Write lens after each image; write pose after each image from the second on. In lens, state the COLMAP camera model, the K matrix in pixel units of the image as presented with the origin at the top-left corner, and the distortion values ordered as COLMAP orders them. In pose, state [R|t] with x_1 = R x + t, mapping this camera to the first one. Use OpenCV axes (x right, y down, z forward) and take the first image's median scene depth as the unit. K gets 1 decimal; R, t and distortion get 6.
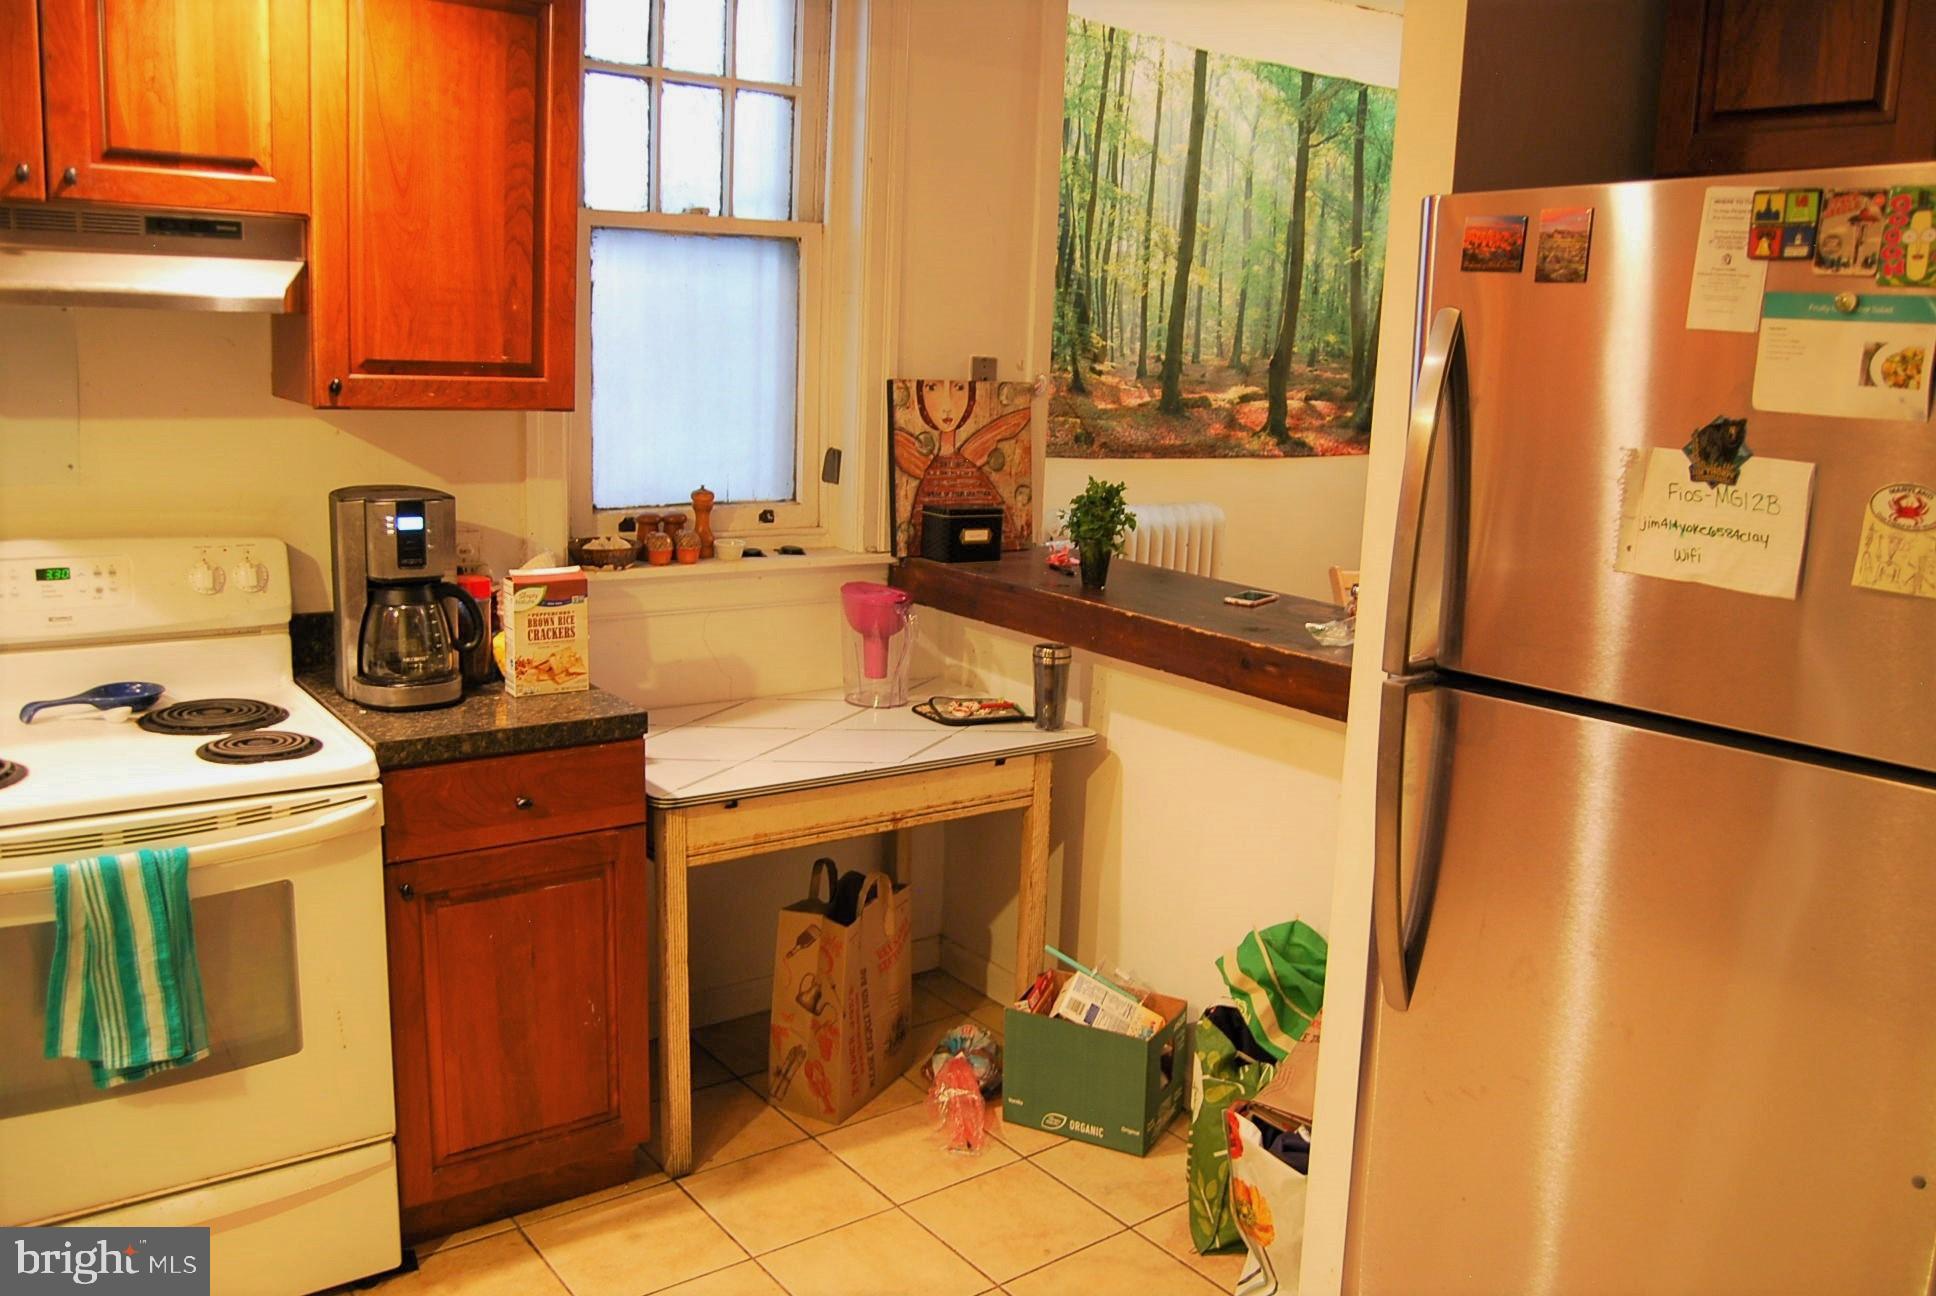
lens RADIAL K [[1521.7, 0, 968.0], [0, 1521.7, 648.0], [0, 0, 1]] dist [-0.090643, 0.034419]
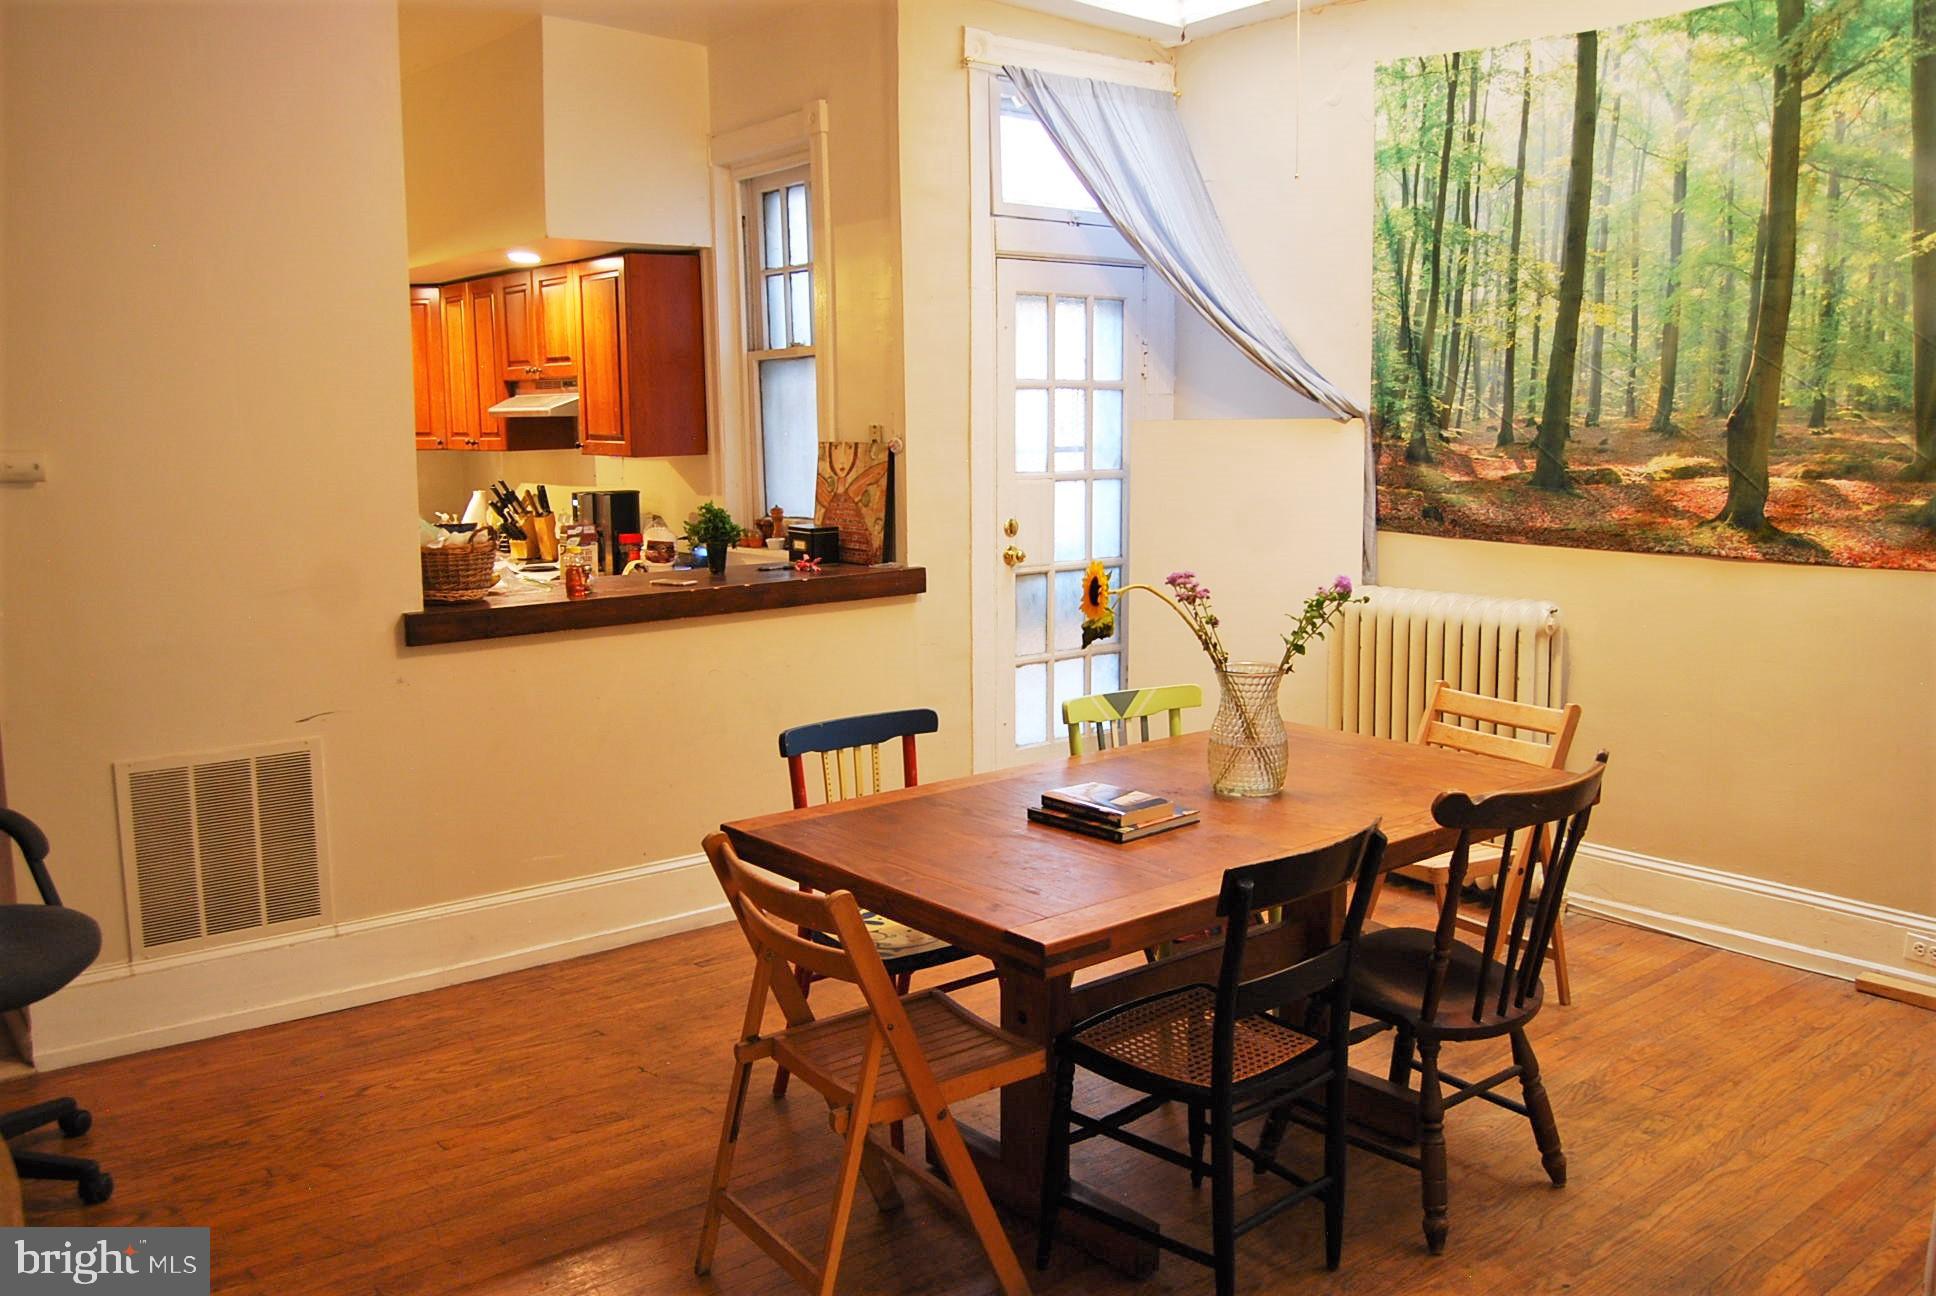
lens RADIAL K [[1627.1, 0, 968.0], [0, 1627.1, 648.0], [0, 0, 1]] dist [-0.070455, 0.011240]
pose [[0.035399, 0.105410, -0.993799, 0.994073], [-0.187250, 0.977510, 0.097013, -0.099423], [0.981674, 0.182655, 0.054341, 0.678000]]
